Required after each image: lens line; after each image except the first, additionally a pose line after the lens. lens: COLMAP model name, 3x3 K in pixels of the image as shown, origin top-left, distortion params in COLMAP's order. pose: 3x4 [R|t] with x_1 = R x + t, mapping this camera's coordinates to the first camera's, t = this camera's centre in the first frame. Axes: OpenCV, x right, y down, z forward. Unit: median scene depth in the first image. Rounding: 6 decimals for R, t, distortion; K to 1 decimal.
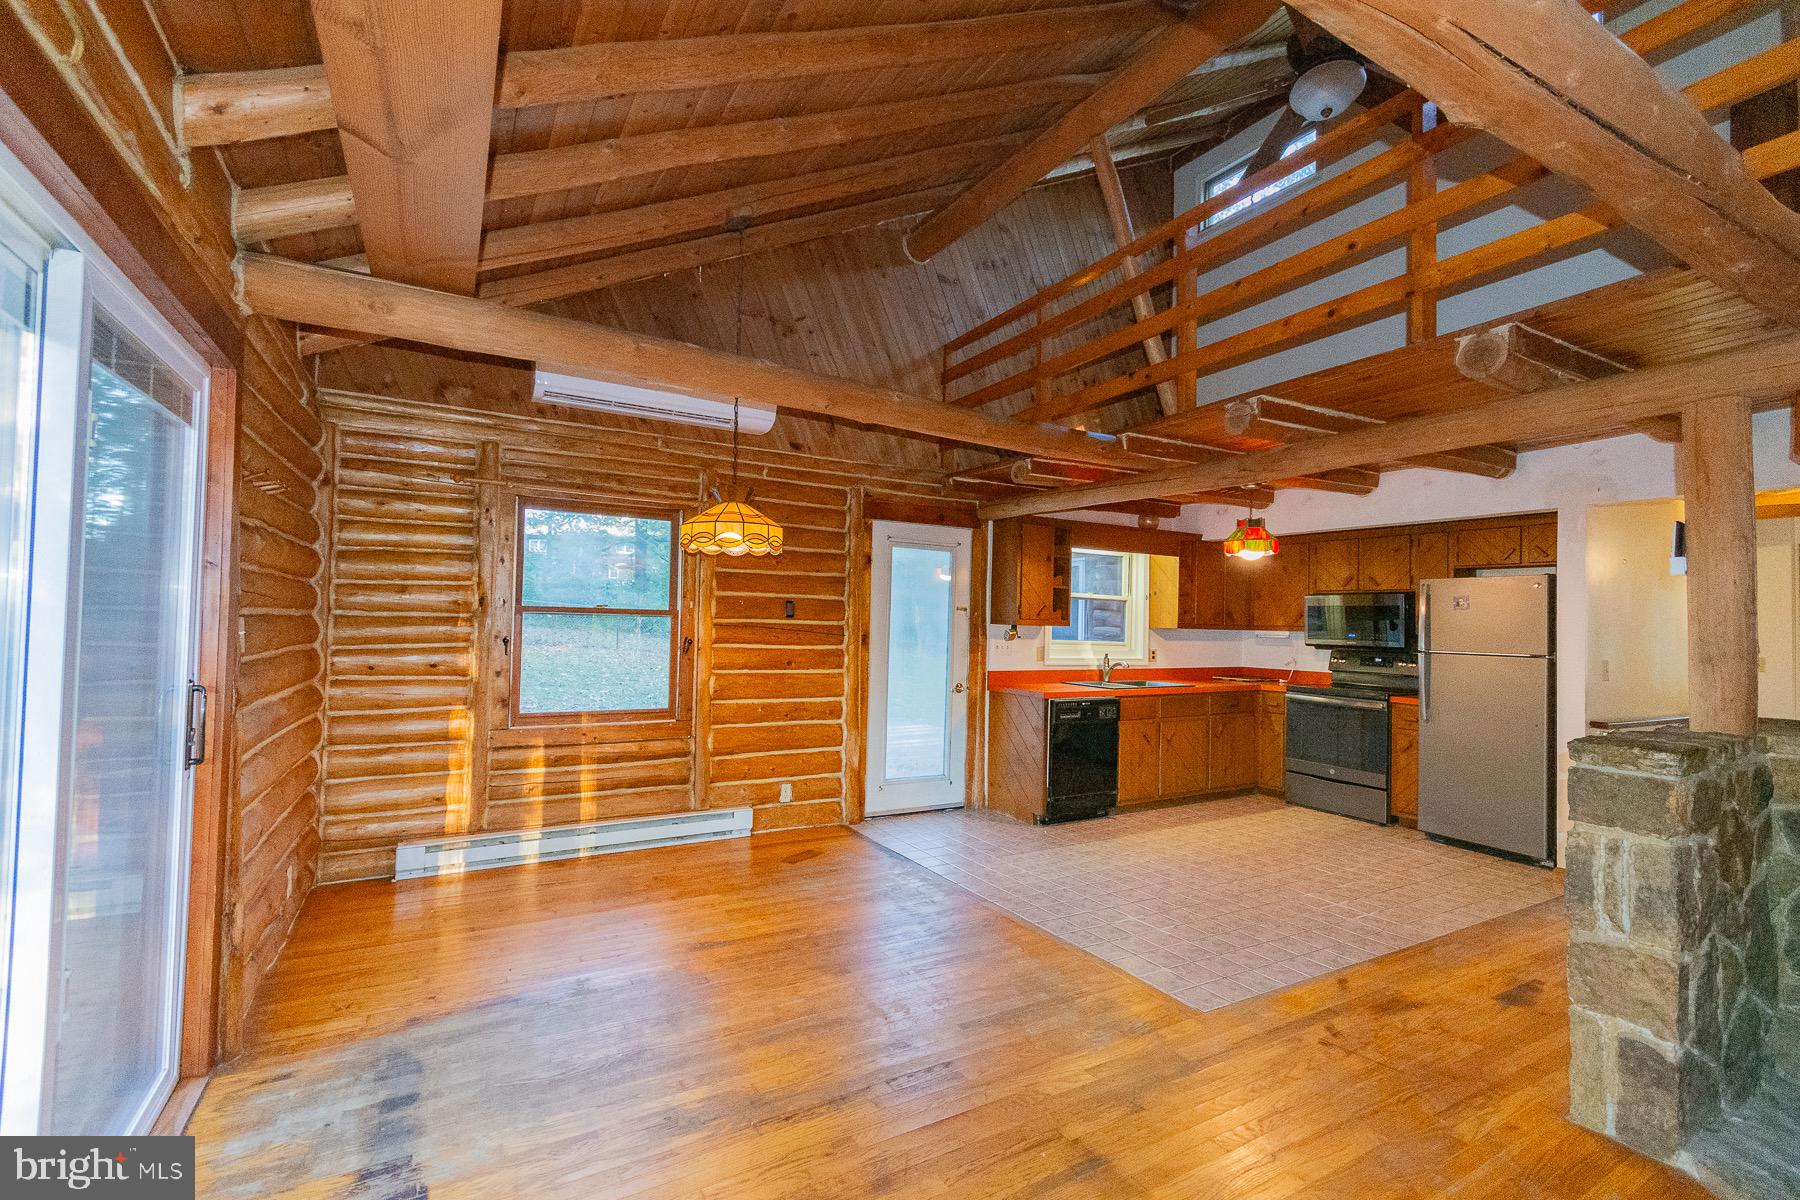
lens RADIAL K [[791.0, 0, 901.6], [0, 791.0, 603.9], [0, 0, 1]] dist [0.004839, -0.000172]
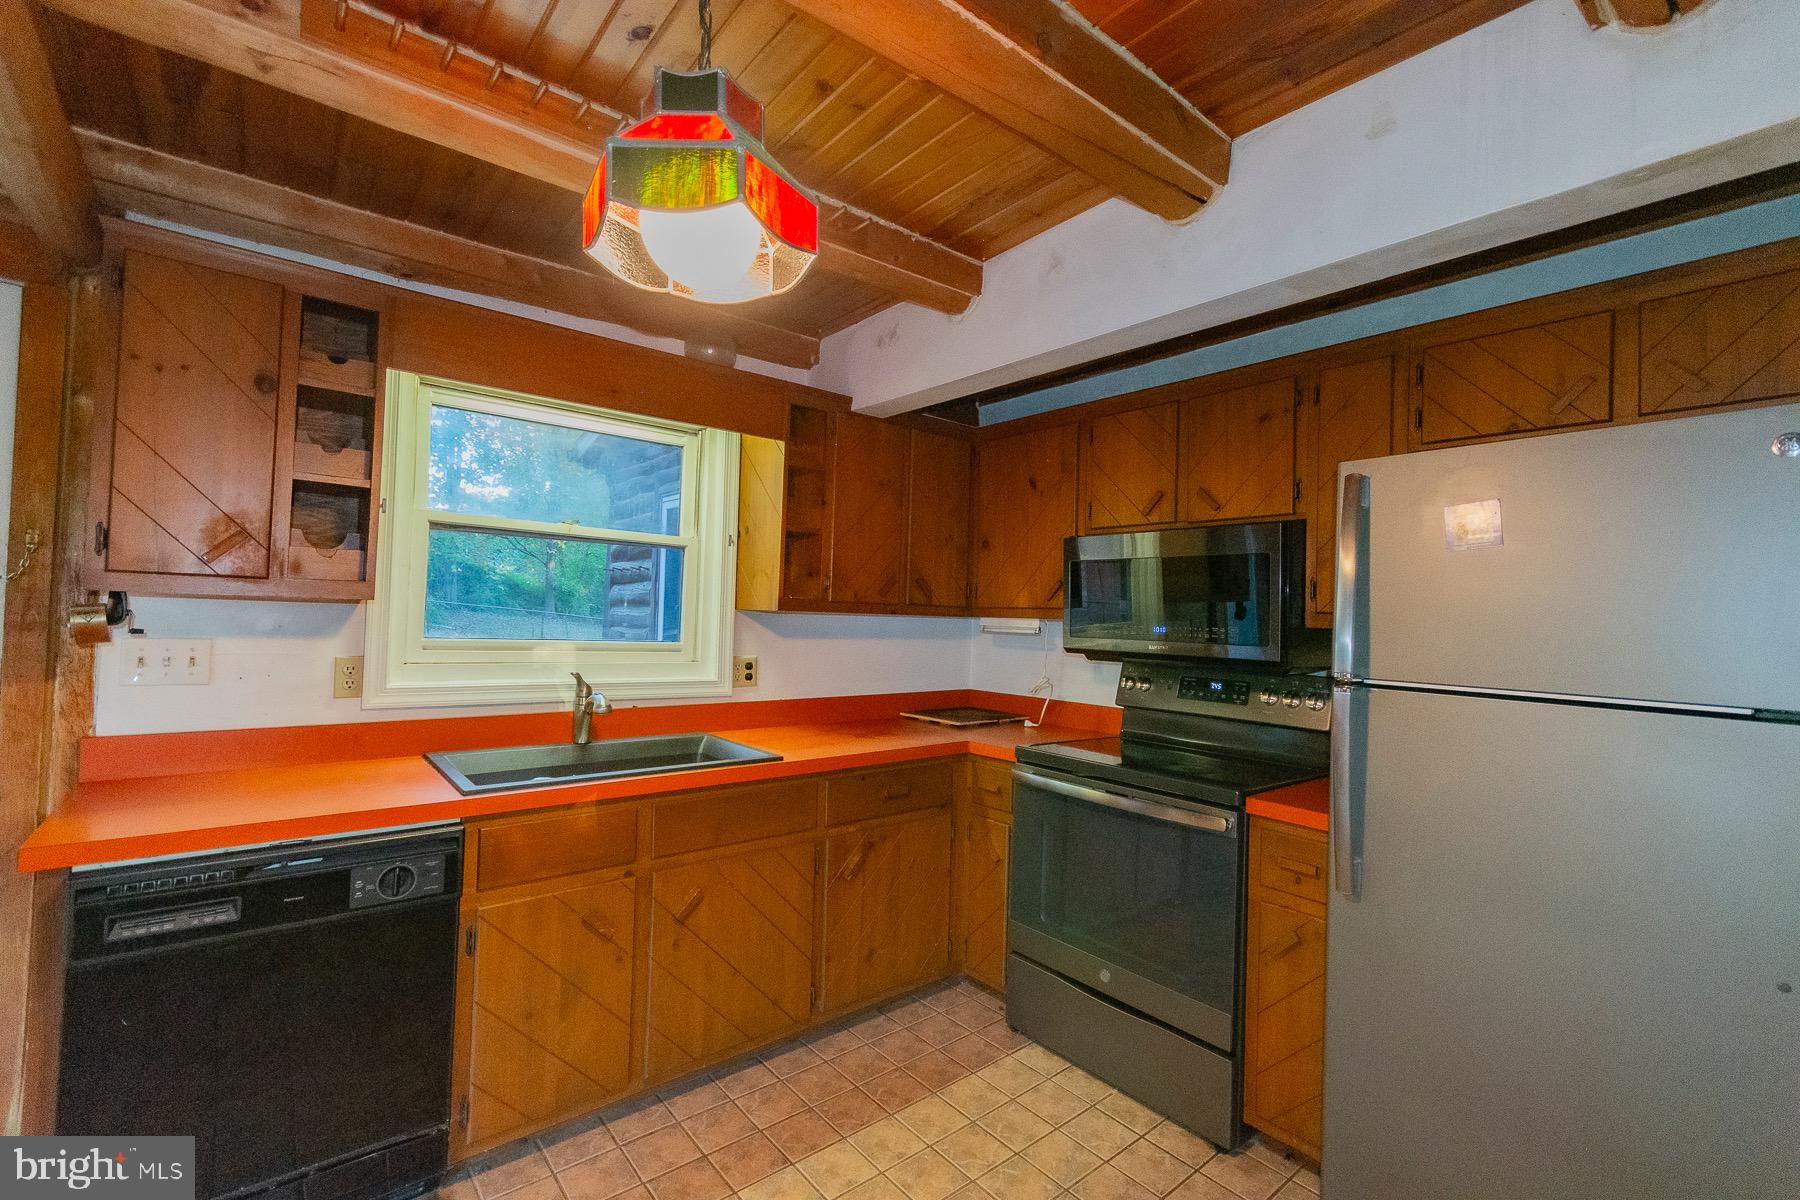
lens RADIAL K [[783.1, 0, 907.4], [0, 783.1, 603.8], [0, 0, 1]] dist [0.008430, 0.000102]
pose [[0.985561, 0.009483, 0.169052, 0.414228], [-0.011784, 0.999851, 0.012611, 0.025577], [-0.168907, -0.014421, 0.985526, 0.693899]]
